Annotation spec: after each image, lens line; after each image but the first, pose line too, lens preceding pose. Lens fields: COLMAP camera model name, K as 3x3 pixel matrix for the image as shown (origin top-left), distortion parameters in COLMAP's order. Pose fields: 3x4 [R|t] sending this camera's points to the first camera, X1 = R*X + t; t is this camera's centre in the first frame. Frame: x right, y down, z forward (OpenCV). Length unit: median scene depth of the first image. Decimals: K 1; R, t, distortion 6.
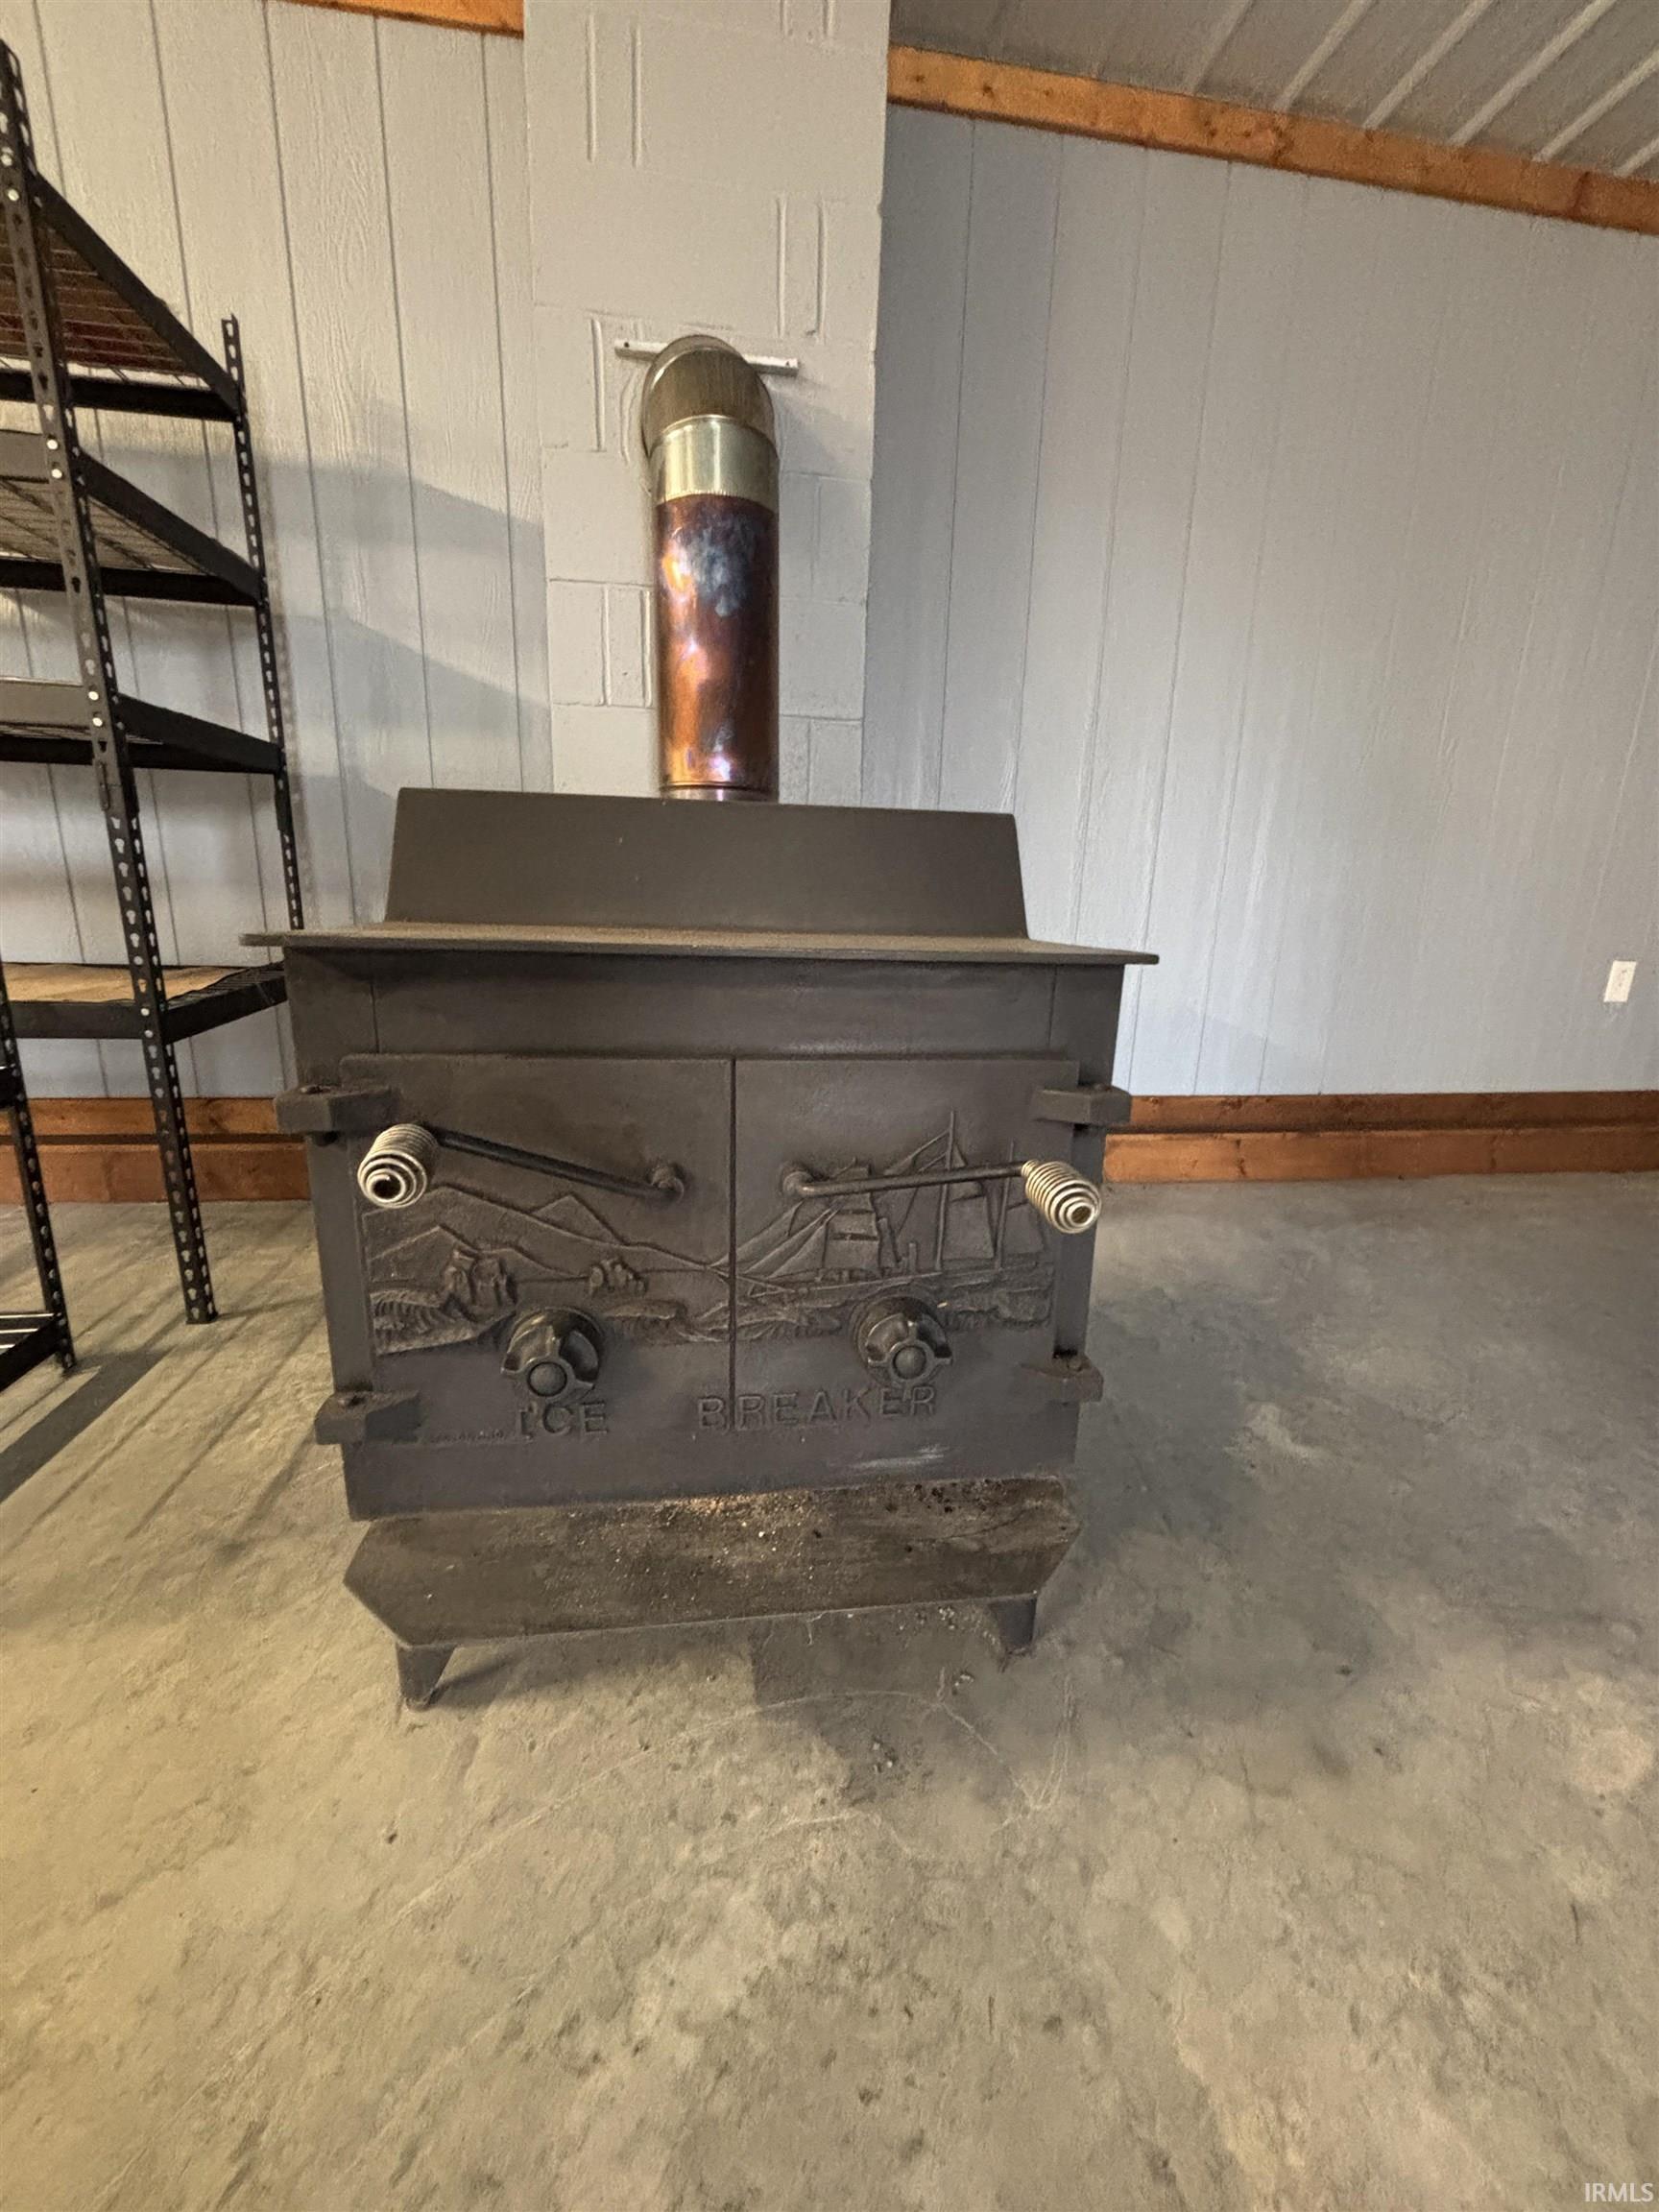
lens RADIAL K [[893.7, 0, 832.0], [0, 893.7, 1108.7], [0, 0, 1]] dist [-0.000213, 0.000297]
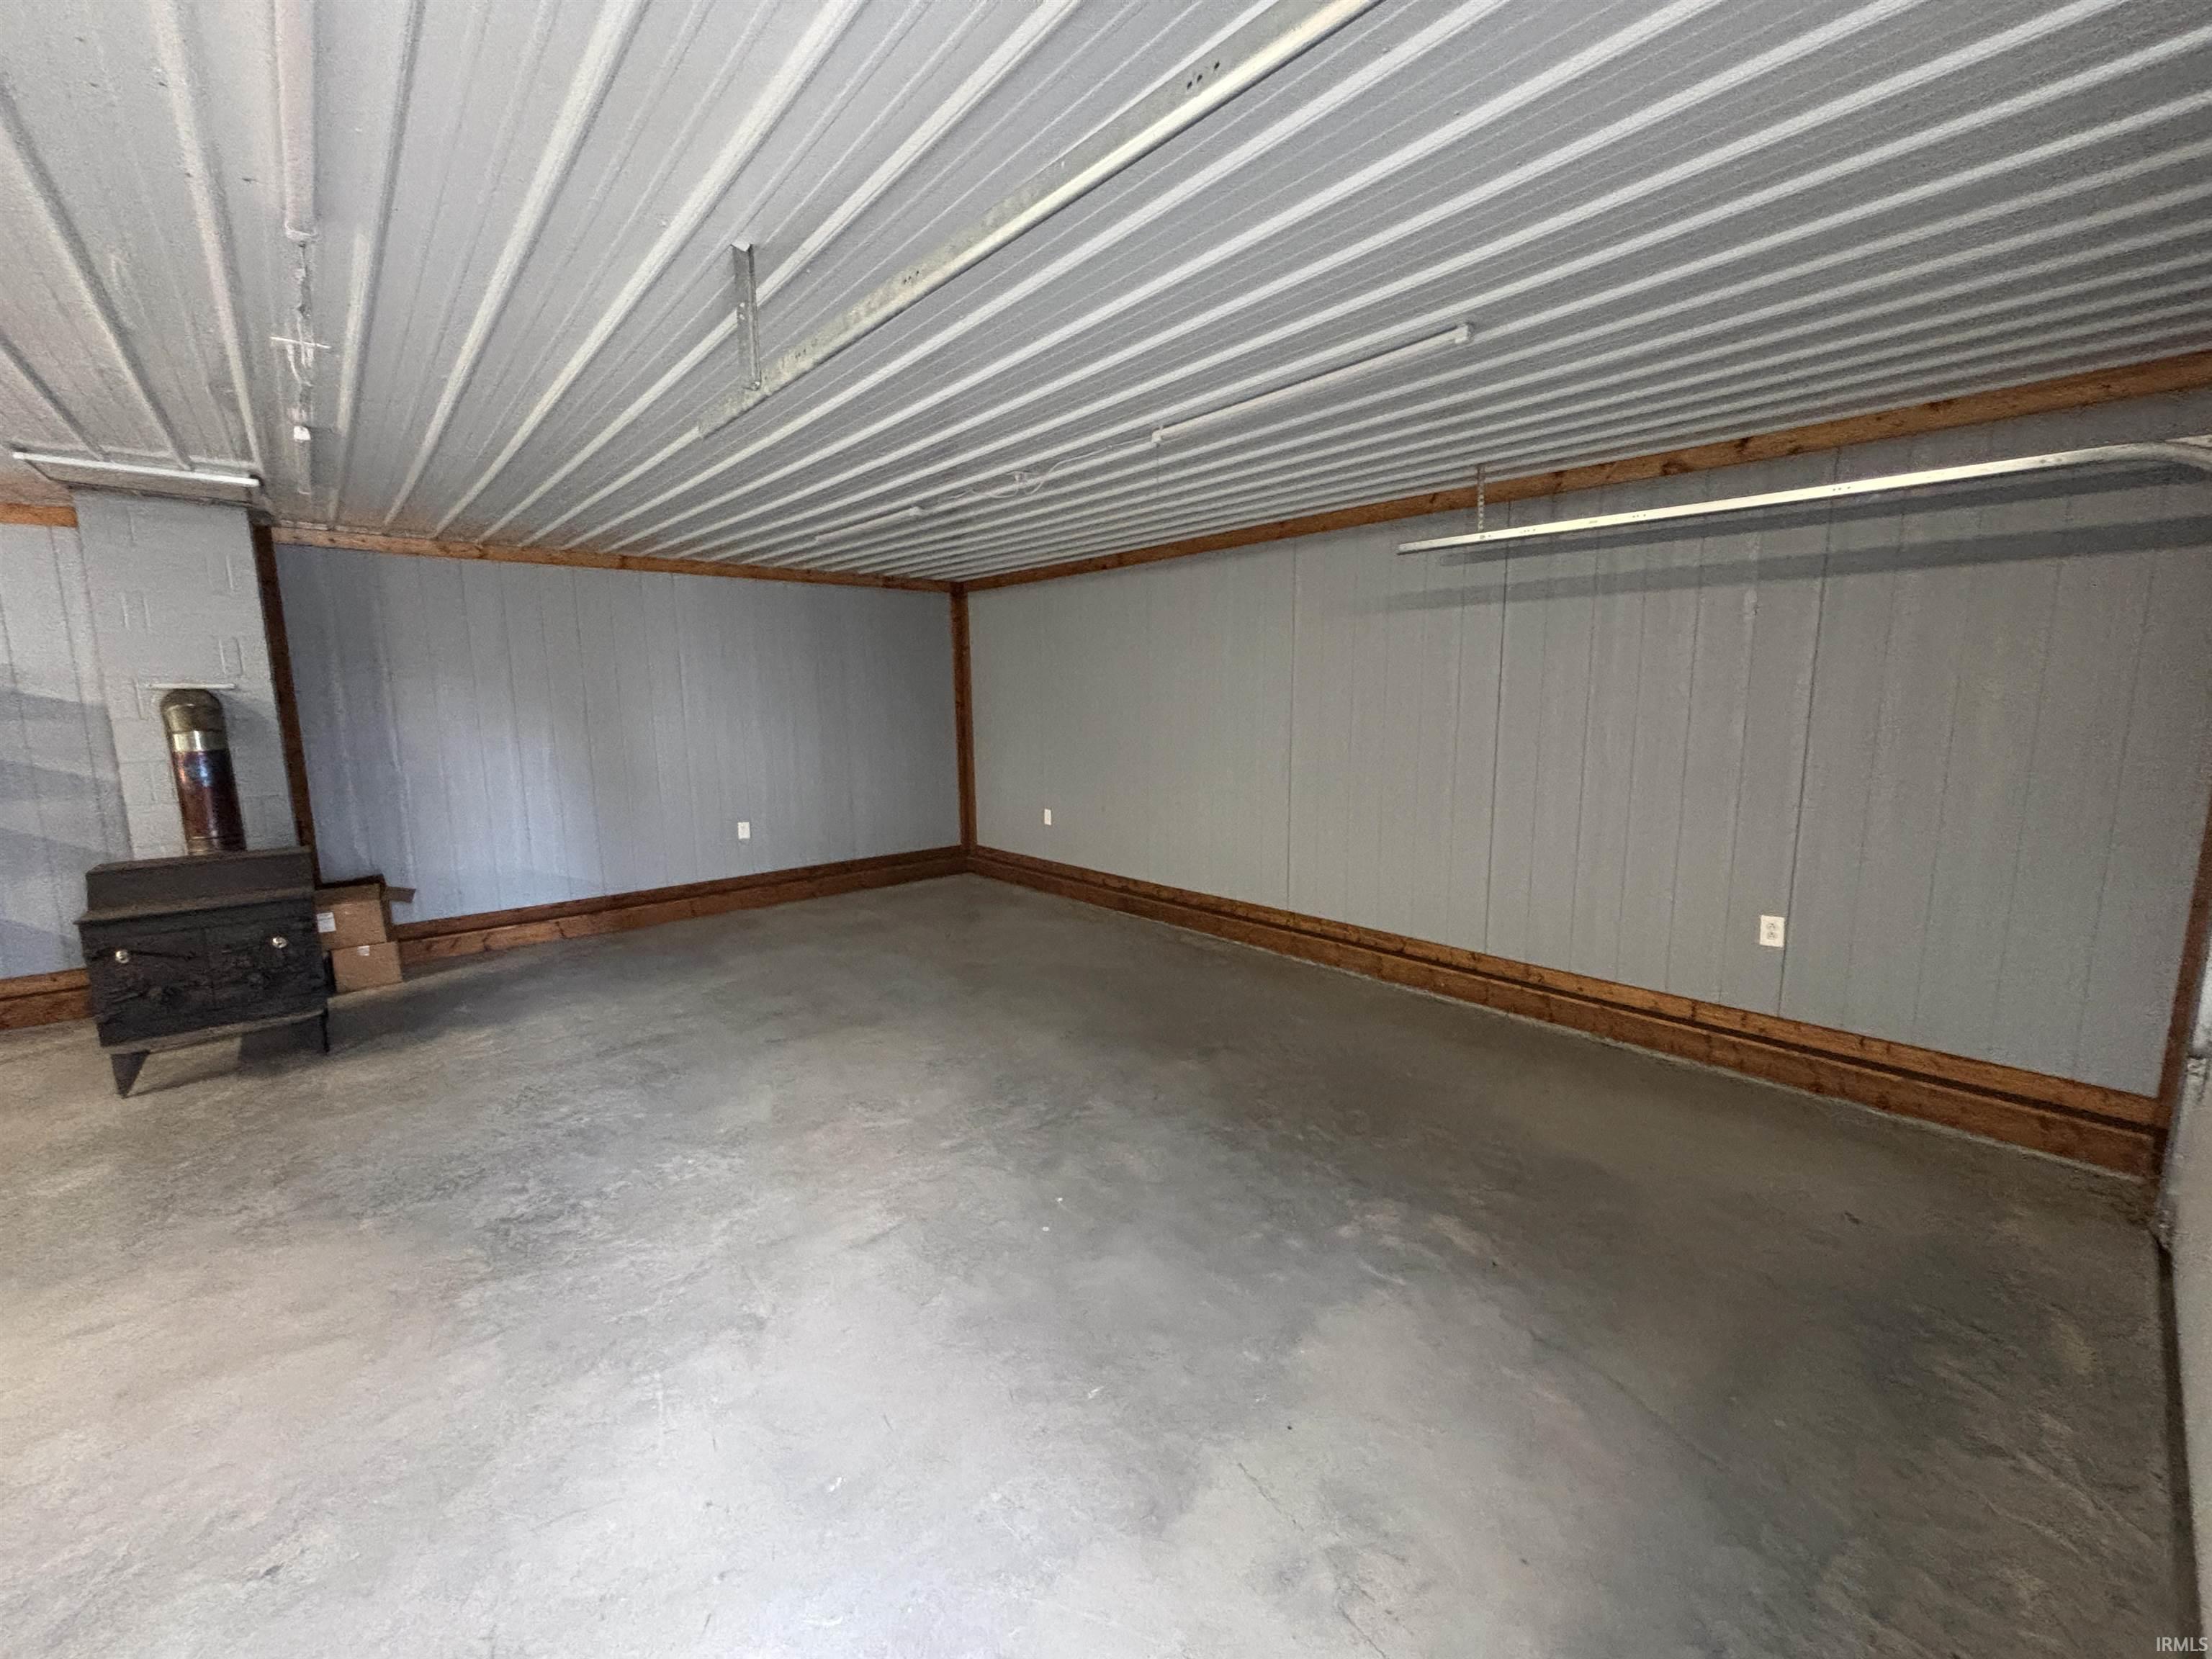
lens RADIAL K [[893.7, 0, 1102.9], [0, 893.7, 822.5], [0, 0, 1]] dist [-0.000213, 0.000297]
pose [[0.839709, -0.118676, 0.529911, 0.830492], [0.169100, 0.984454, -0.047487, 0.242486], [-0.516037, 0.129483, 0.846723, -3.199622]]
